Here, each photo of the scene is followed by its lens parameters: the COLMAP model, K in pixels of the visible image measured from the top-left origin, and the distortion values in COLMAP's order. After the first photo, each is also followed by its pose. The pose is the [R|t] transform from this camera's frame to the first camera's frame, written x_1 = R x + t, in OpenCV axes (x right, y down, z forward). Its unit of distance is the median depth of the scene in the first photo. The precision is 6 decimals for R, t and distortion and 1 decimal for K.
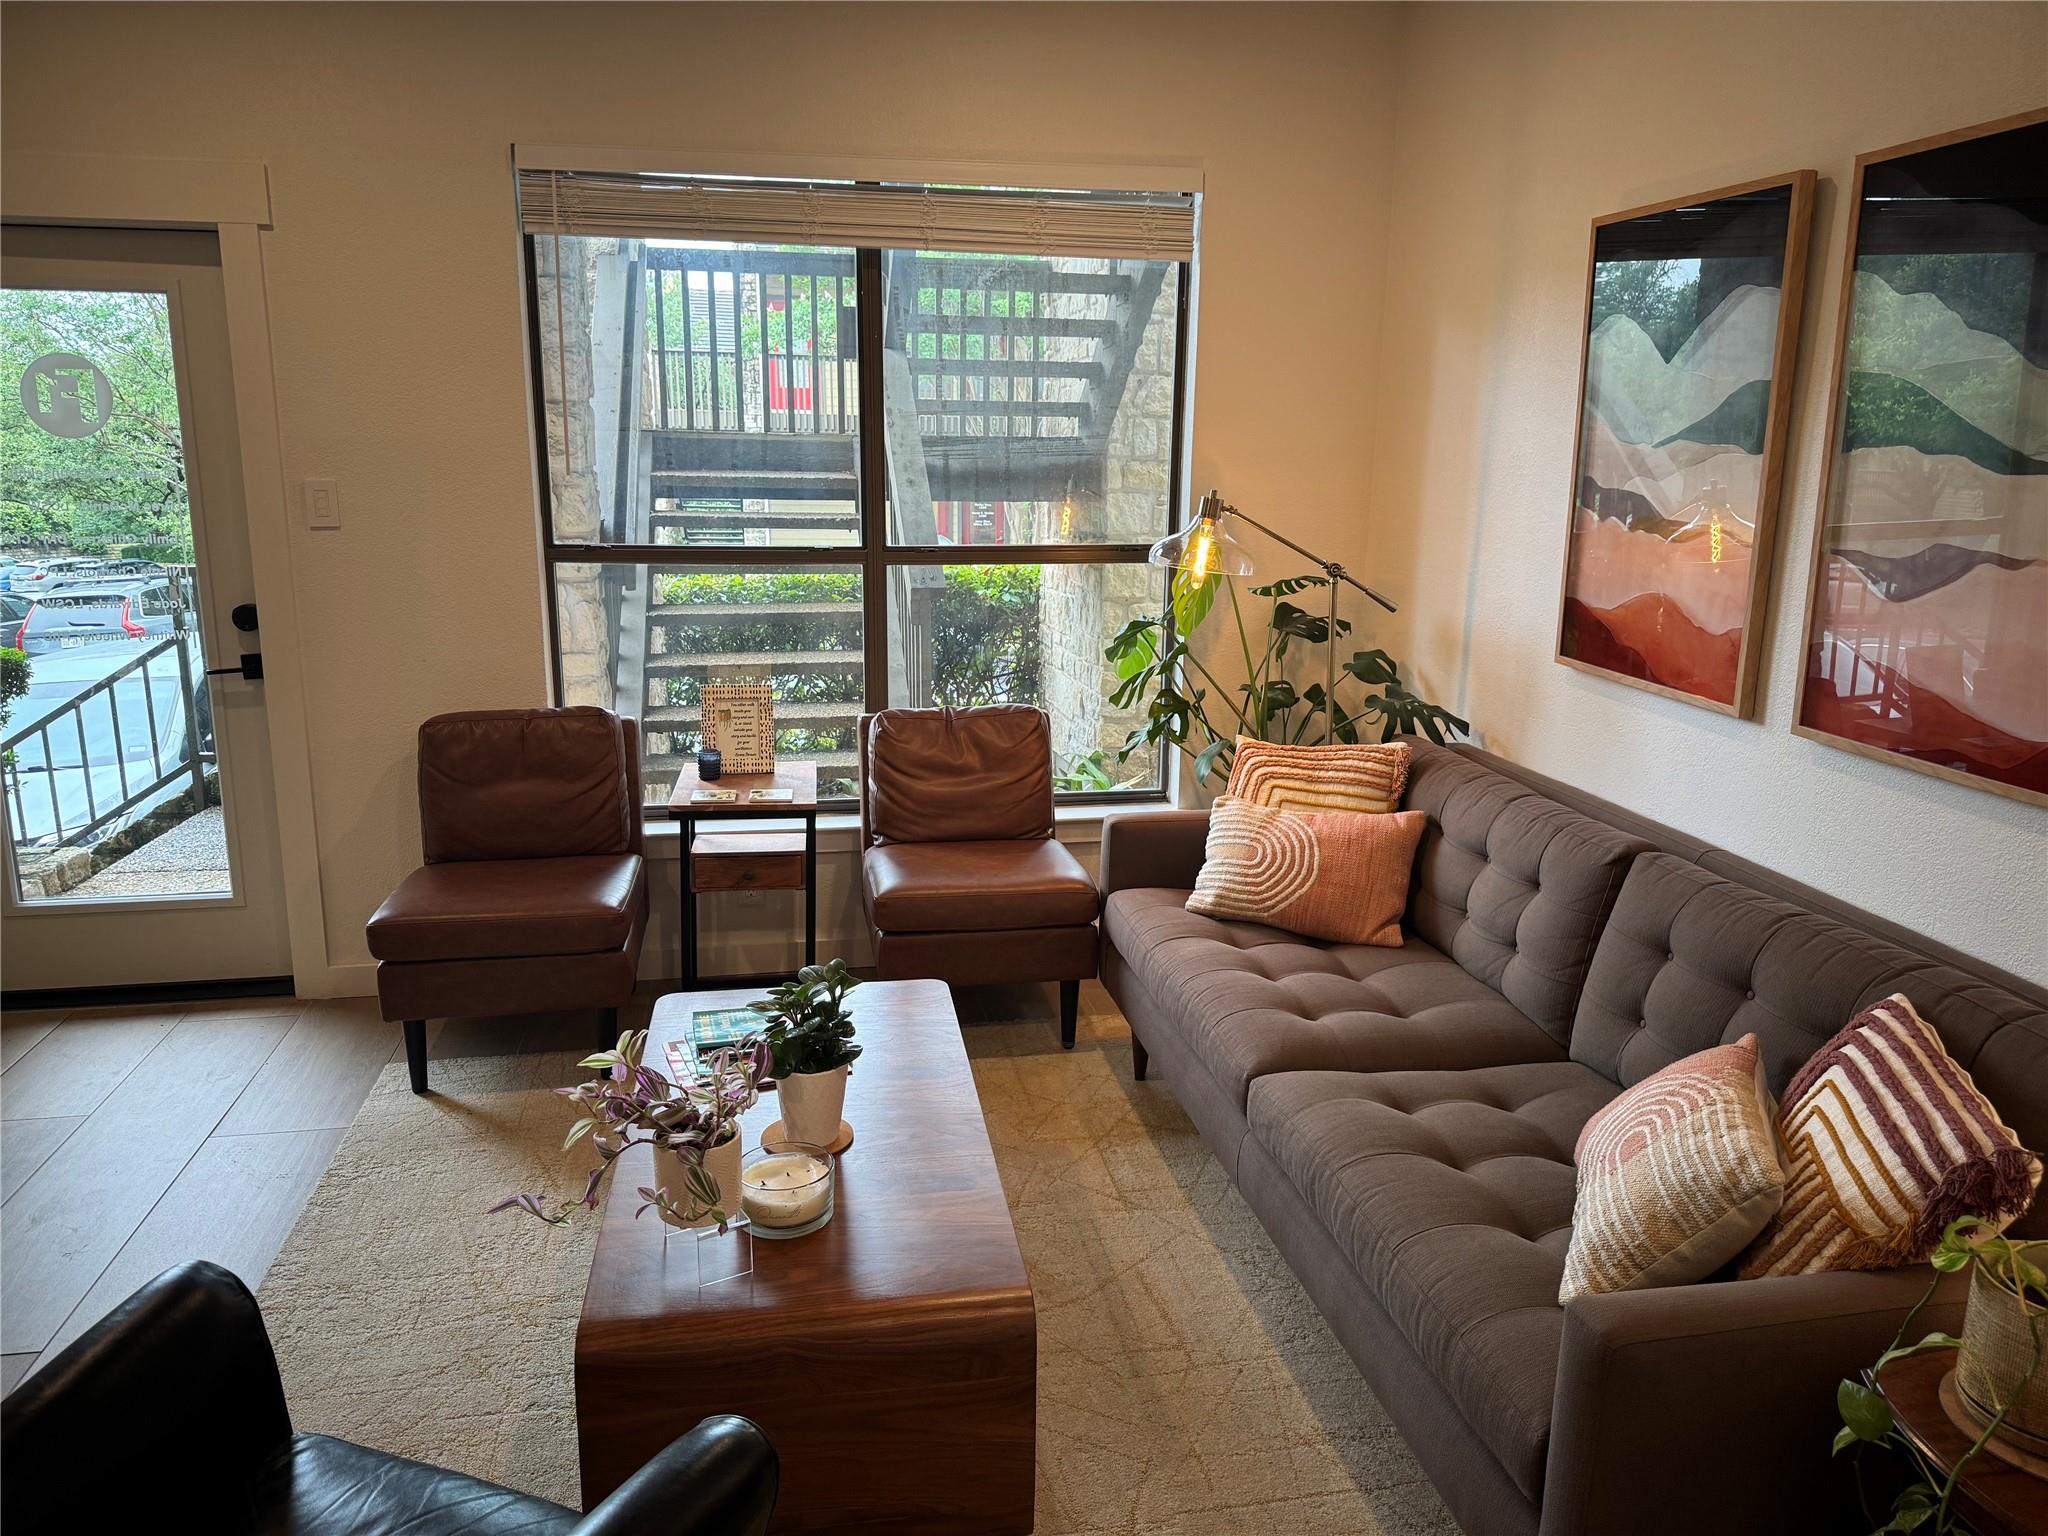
lens RADIAL K [[1444.0, 0, 1023.2], [0, 1444.0, 771.5], [0, 0, 1]] dist [0.051670, -0.065673]
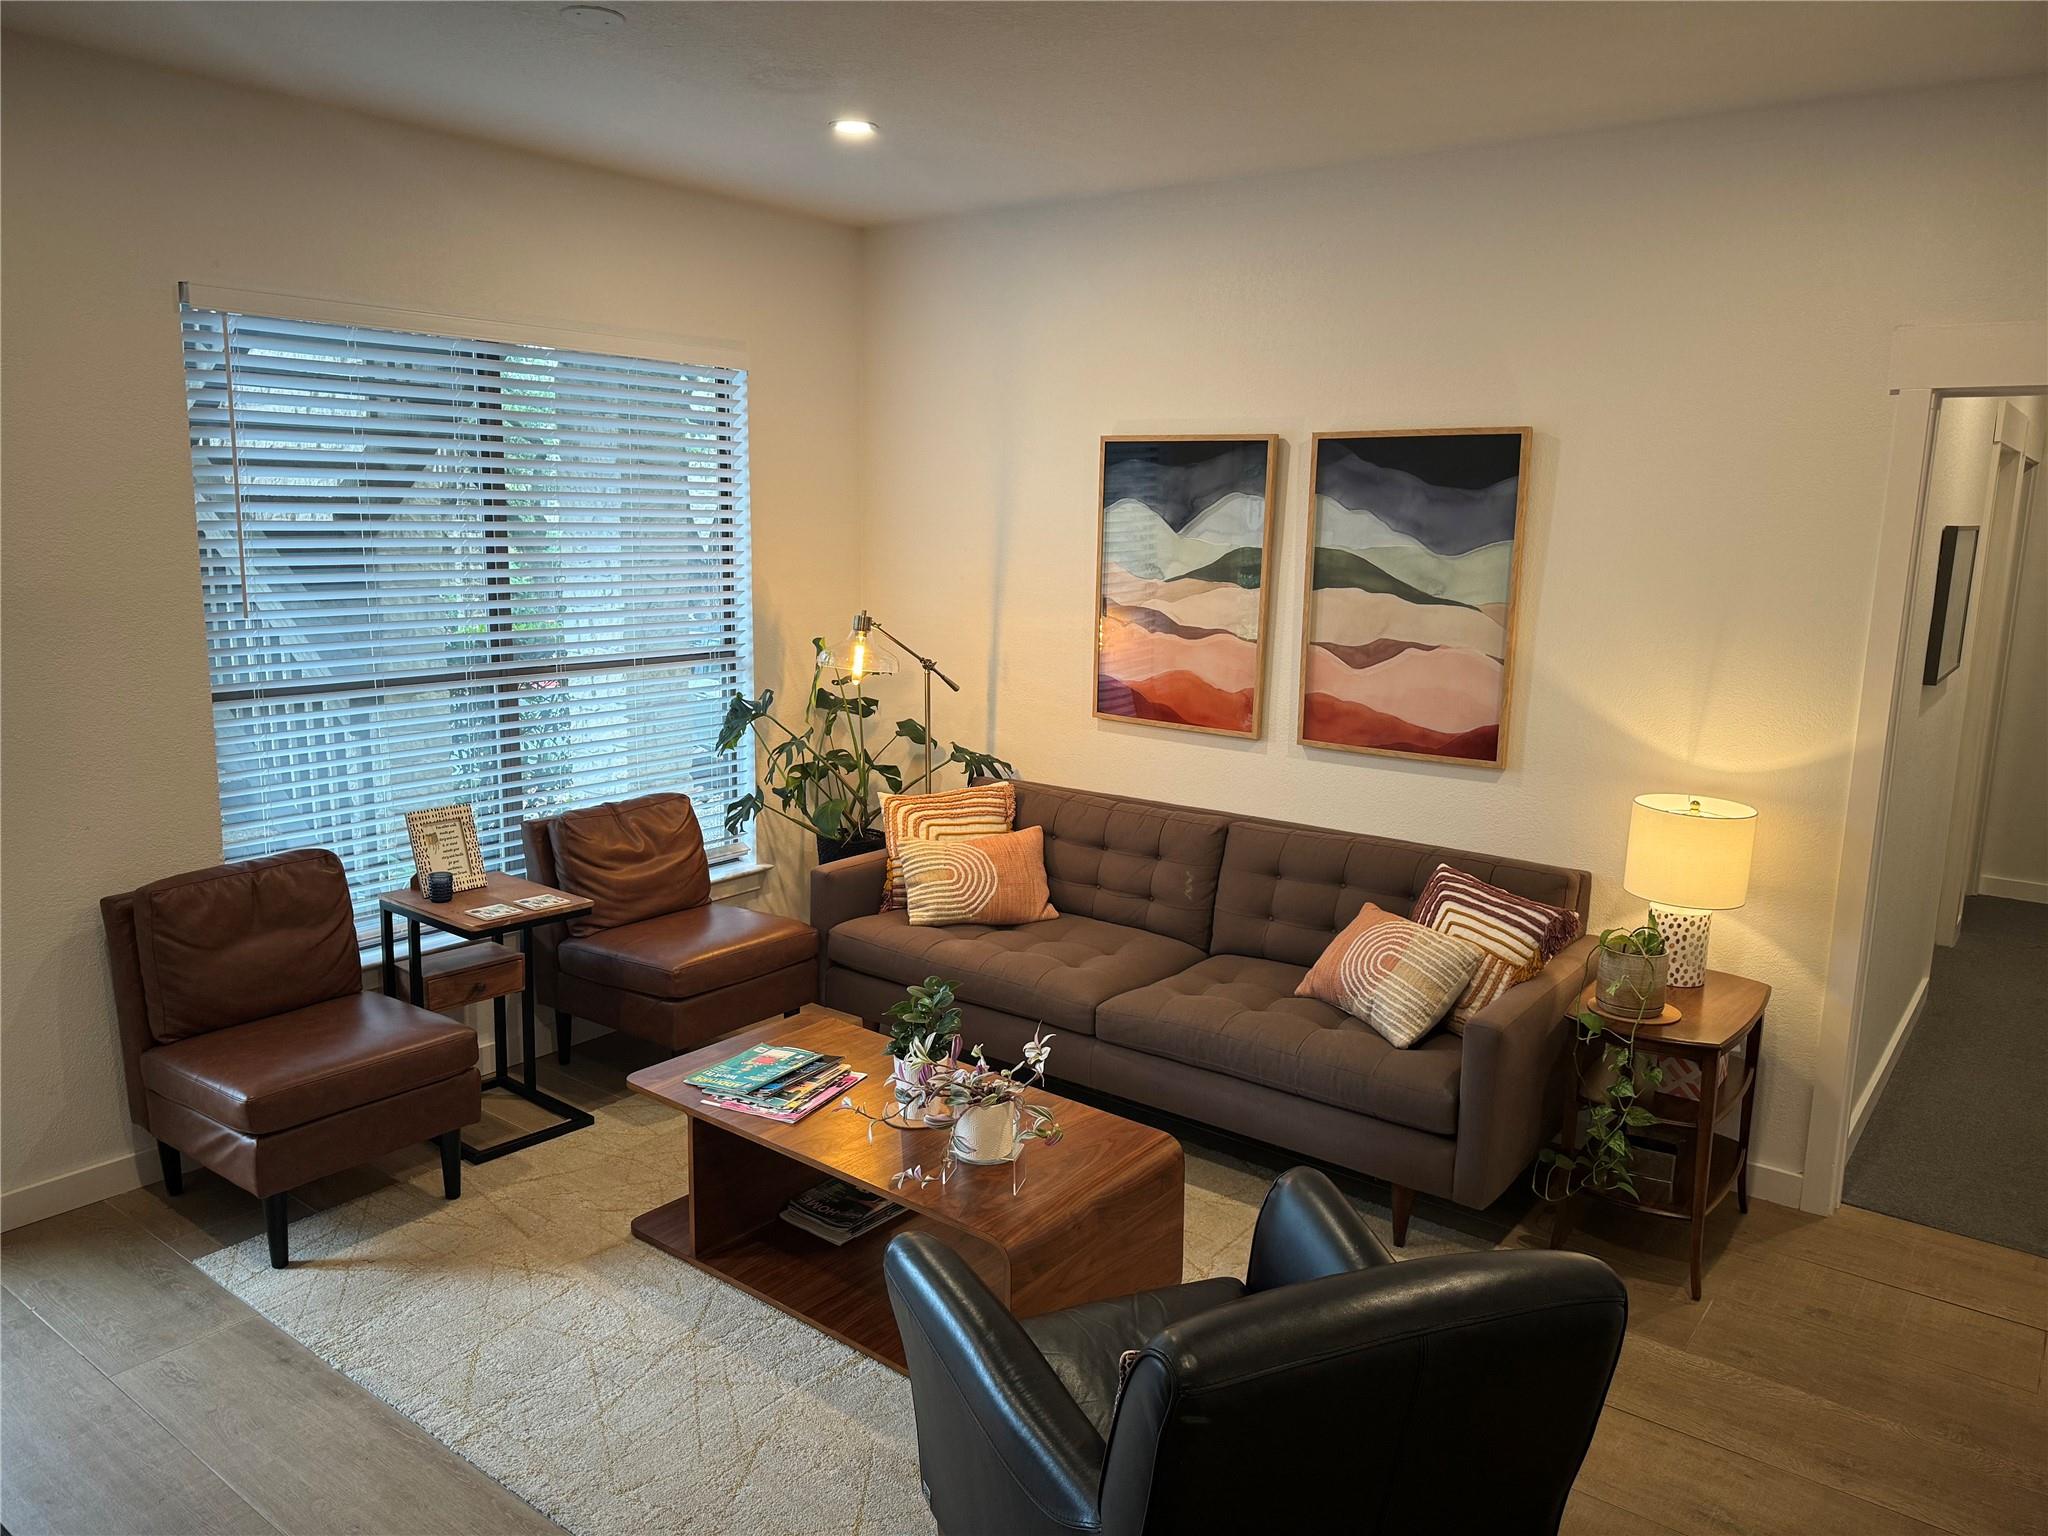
lens RADIAL K [[1434.7, 0, 1029.3], [0, 1434.7, 764.9], [0, 0, 1]] dist [0.063269, -0.085286]
pose [[0.736987, -0.114151, 0.666198, -0.652048], [0.139990, 0.990043, 0.014775, -0.053087], [-0.661251, 0.082372, 0.745628, -0.066559]]
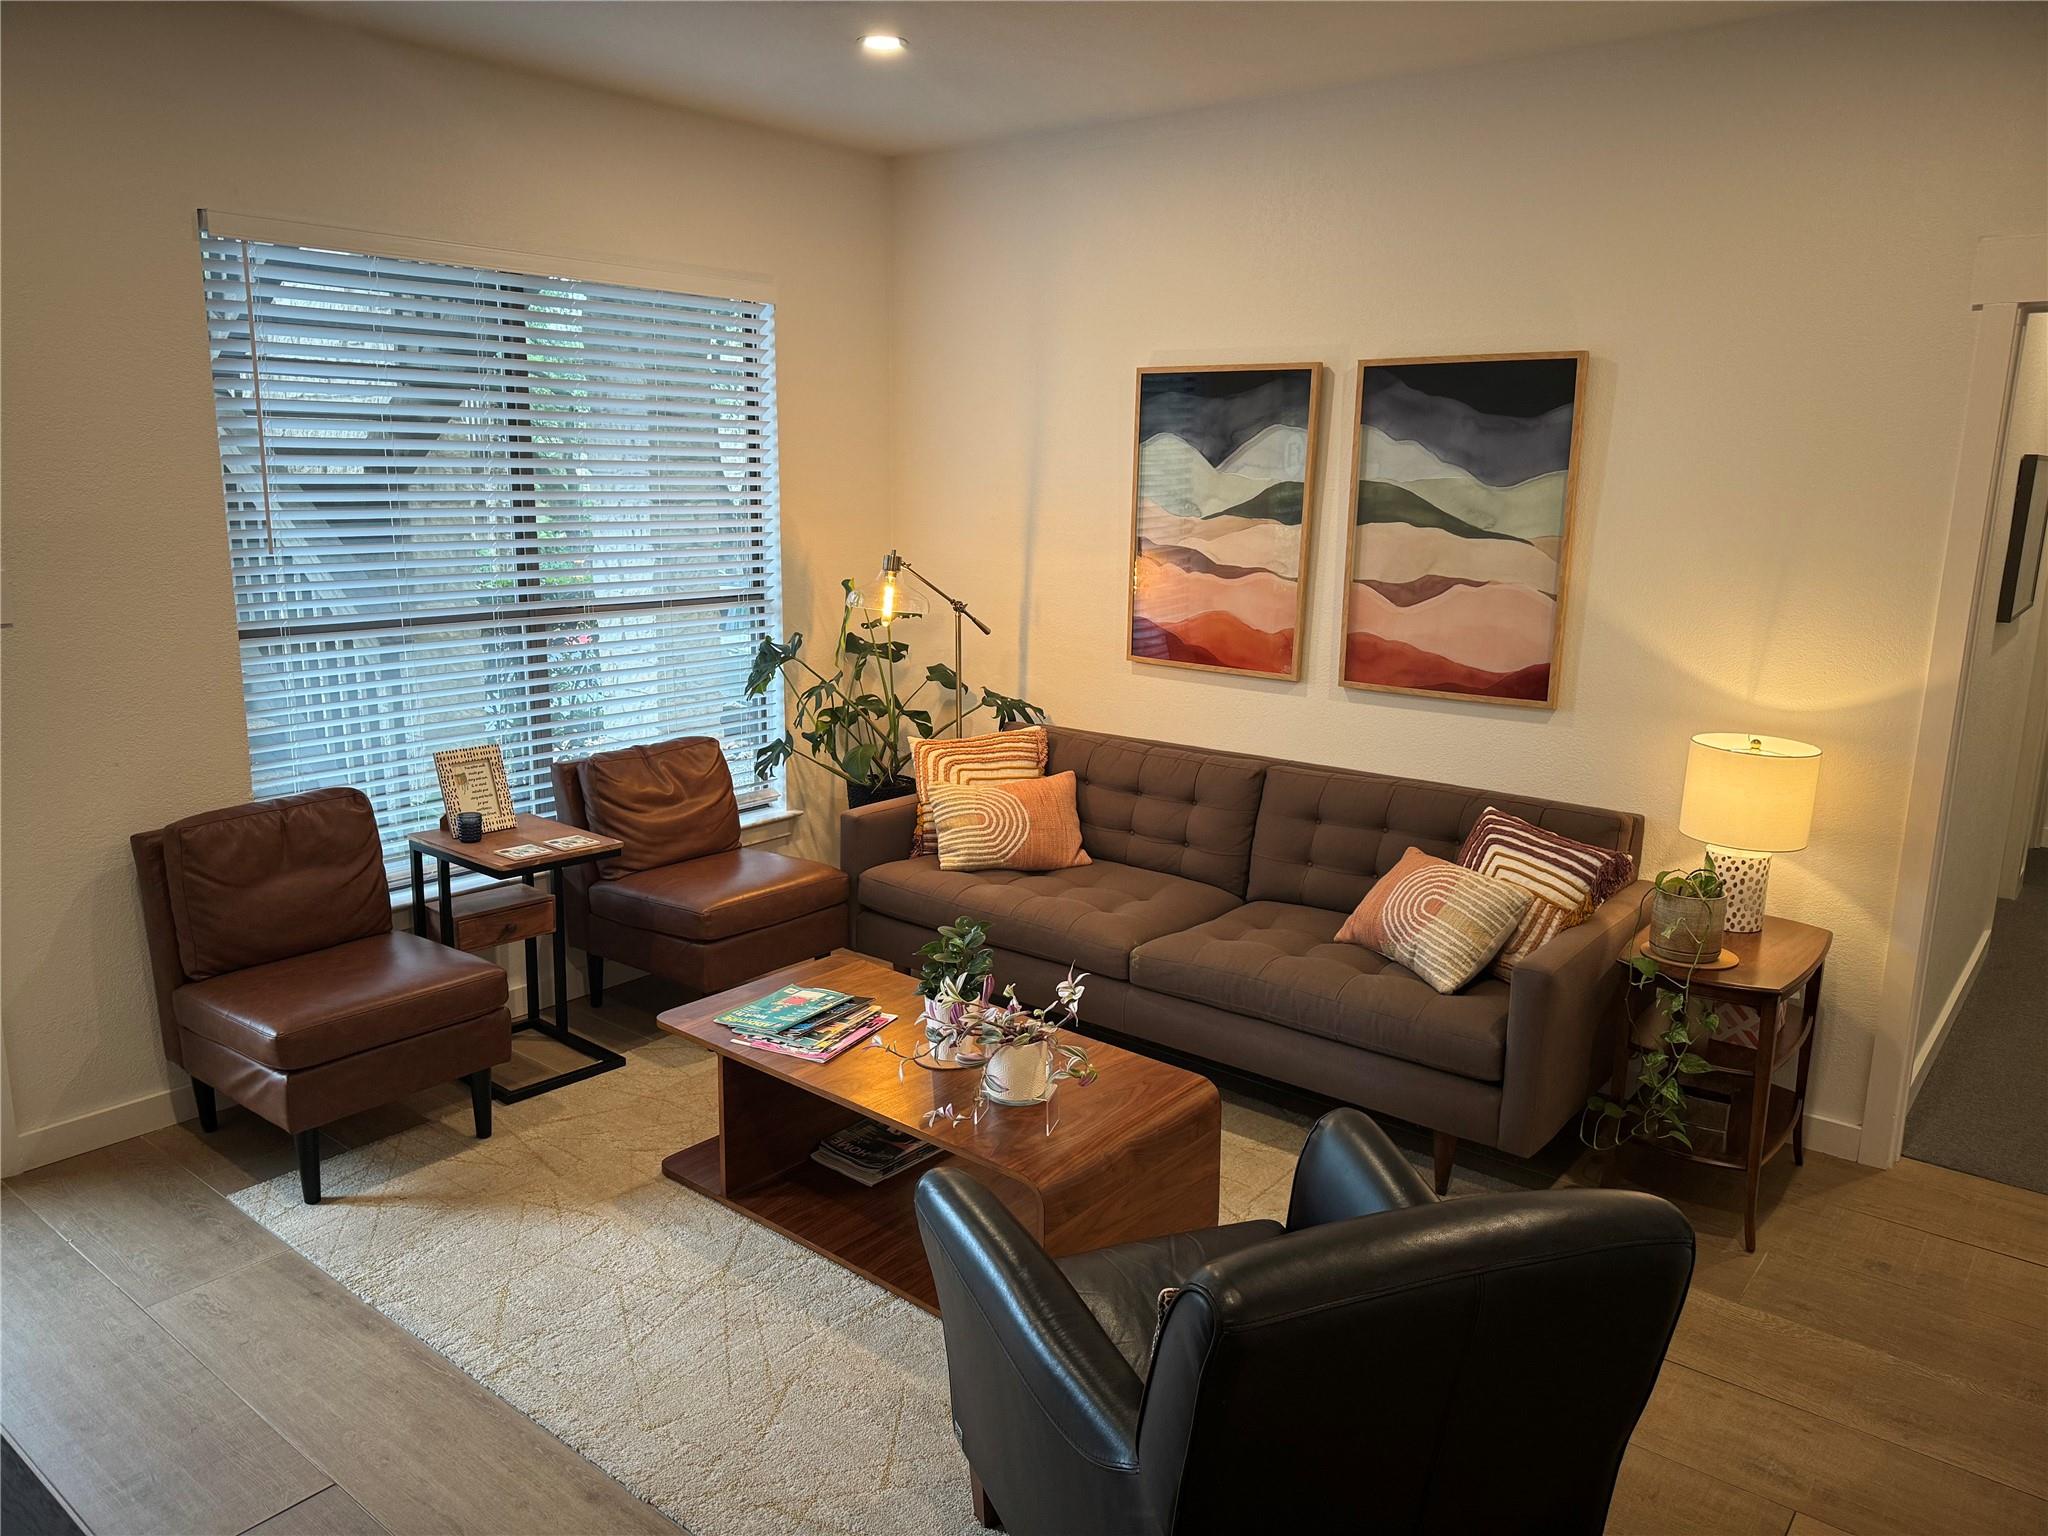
lens RADIAL K [[1431.6, 0, 1017.0], [0, 1431.6, 771.9], [0, 0, 1]] dist [0.057987, -0.072096]
pose [[0.756790, -0.133225, 0.639938, -0.637357], [0.139379, 0.989384, 0.041146, -0.035288], [-0.638626, 0.058055, 0.767324, -0.043487]]
